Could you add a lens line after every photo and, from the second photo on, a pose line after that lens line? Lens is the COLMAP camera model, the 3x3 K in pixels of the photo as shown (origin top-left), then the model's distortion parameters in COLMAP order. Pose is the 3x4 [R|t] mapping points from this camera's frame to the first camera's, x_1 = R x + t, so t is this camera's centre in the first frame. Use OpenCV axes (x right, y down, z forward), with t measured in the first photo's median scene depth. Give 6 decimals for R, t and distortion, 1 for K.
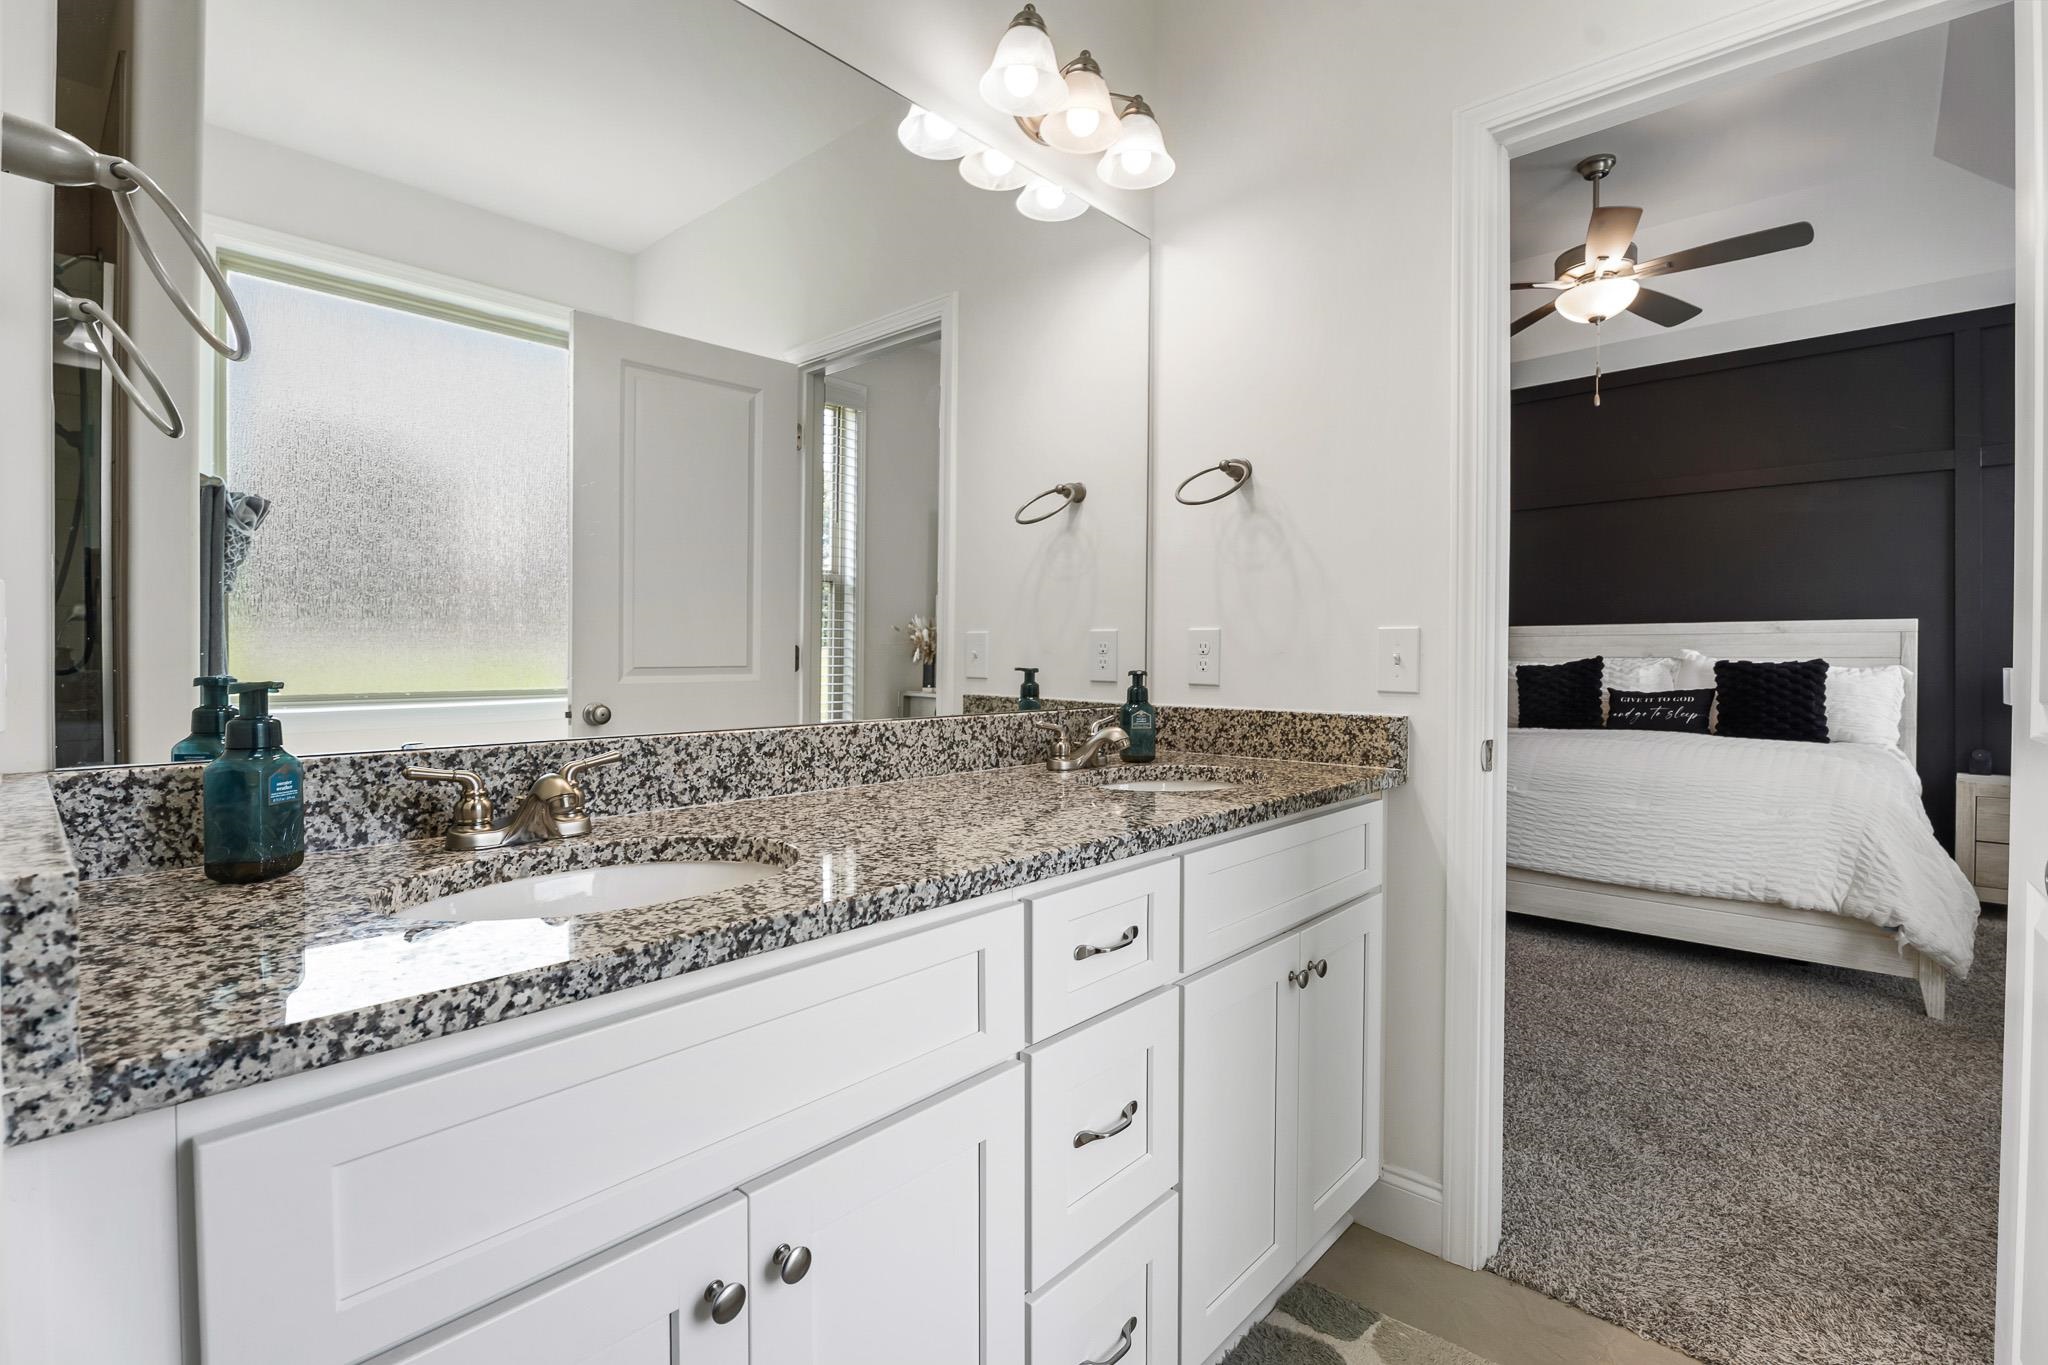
lens RADIAL K [[944.3, 0, 1012.3], [0, 944.3, 658.7], [0, 0, 1]] dist [-0.009577, -0.000679]
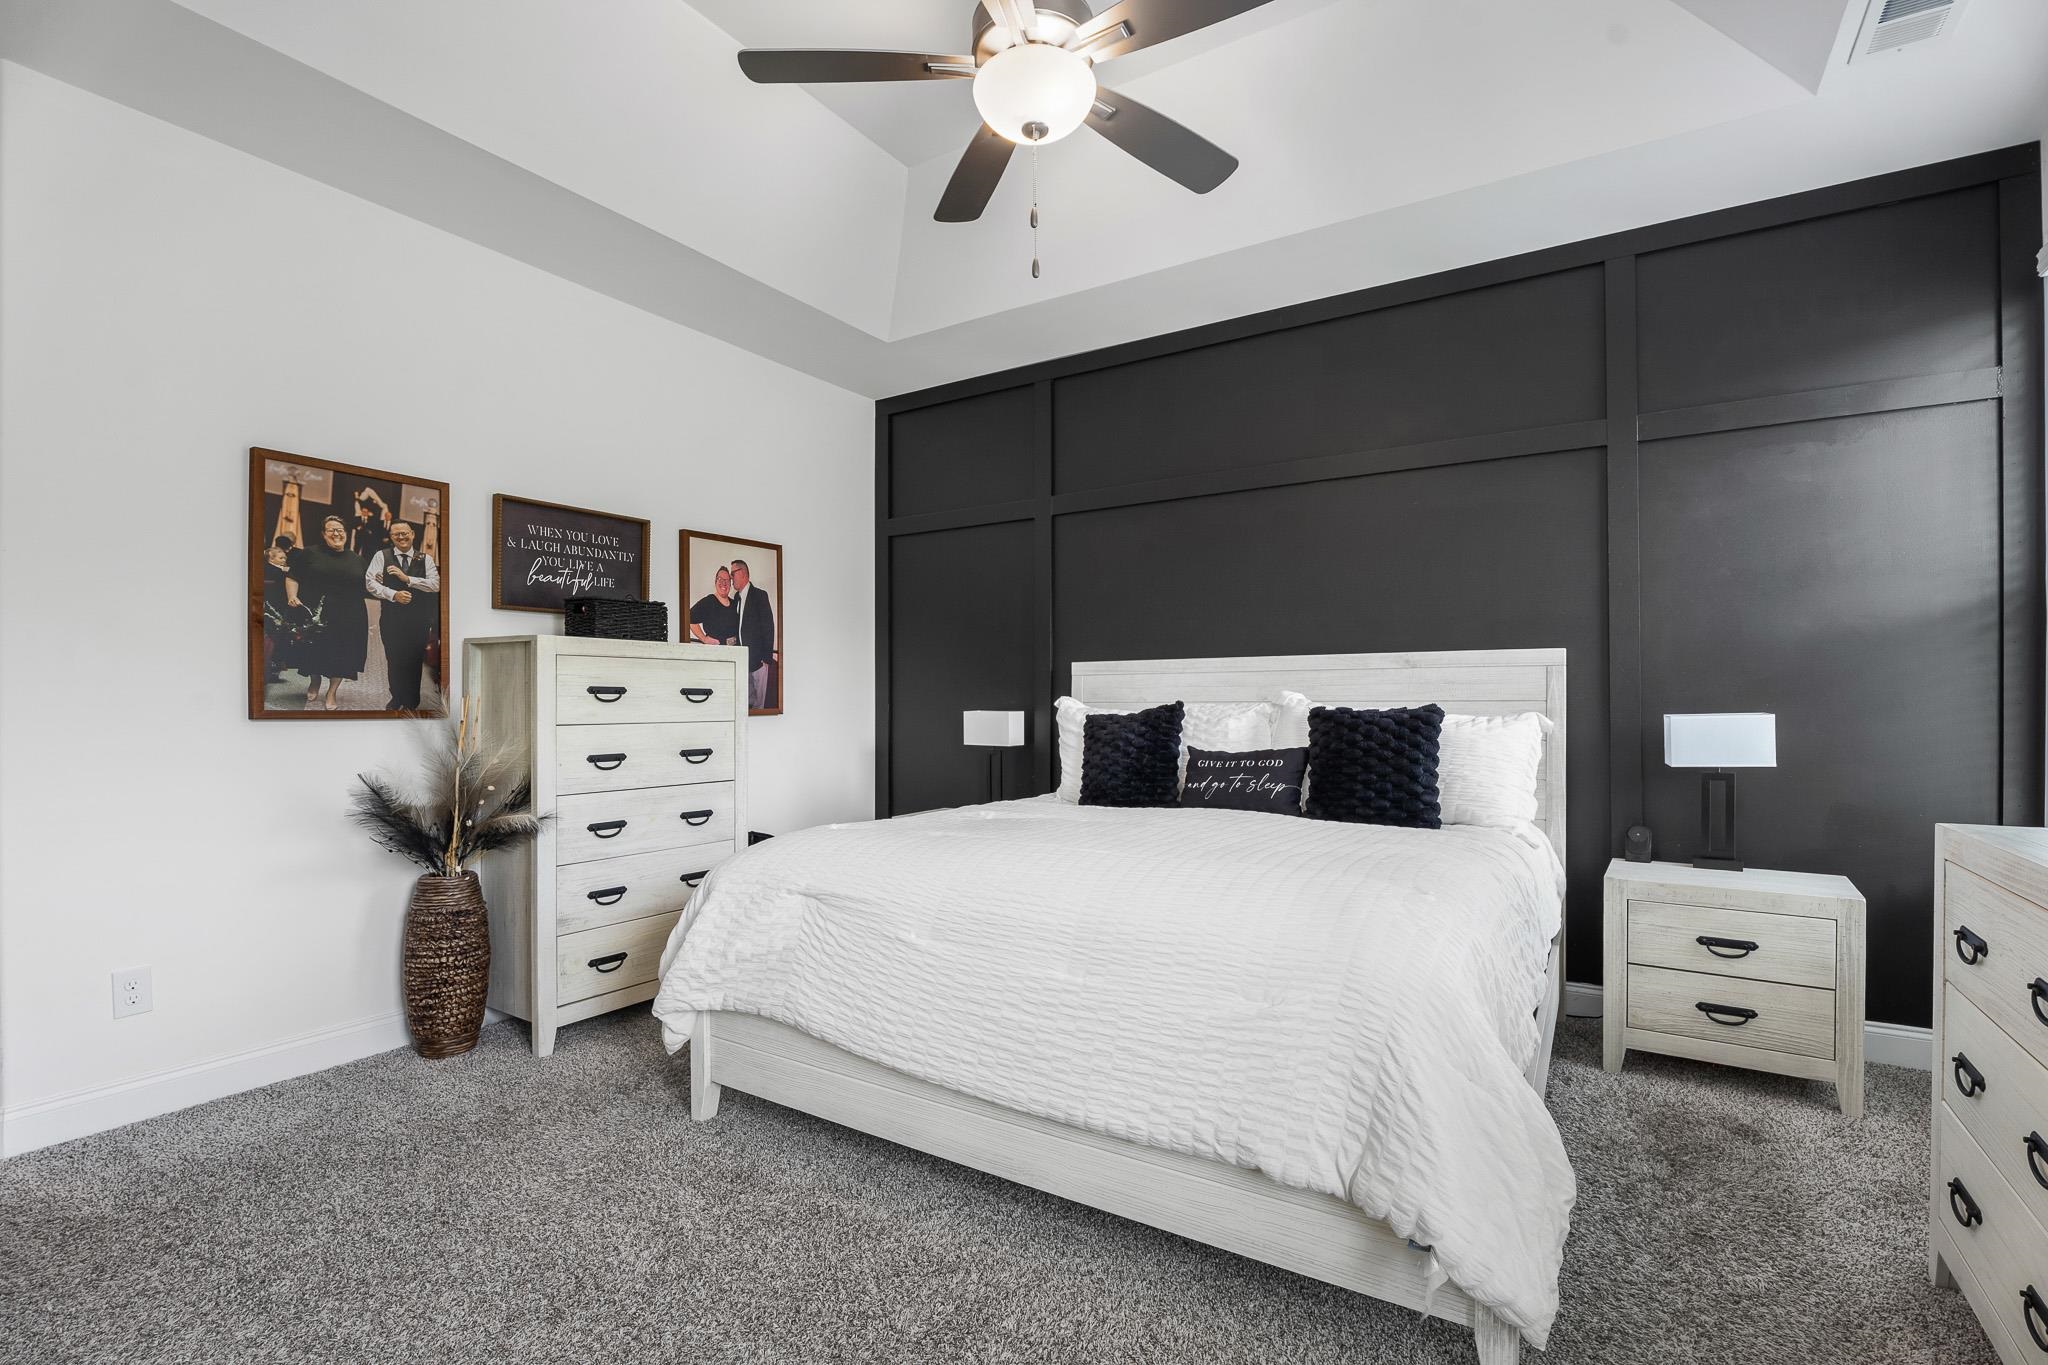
lens RADIAL K [[944.3, 0, 1019.5], [0, 944.3, 708.3], [0, 0, 1]] dist [-0.009577, -0.000679]
pose [[0.984016, -0.008932, 0.177854, 0.439214], [0.008004, 0.999950, 0.005937, -0.003385], [-0.177898, -0.004419, 0.984039, 0.371764]]
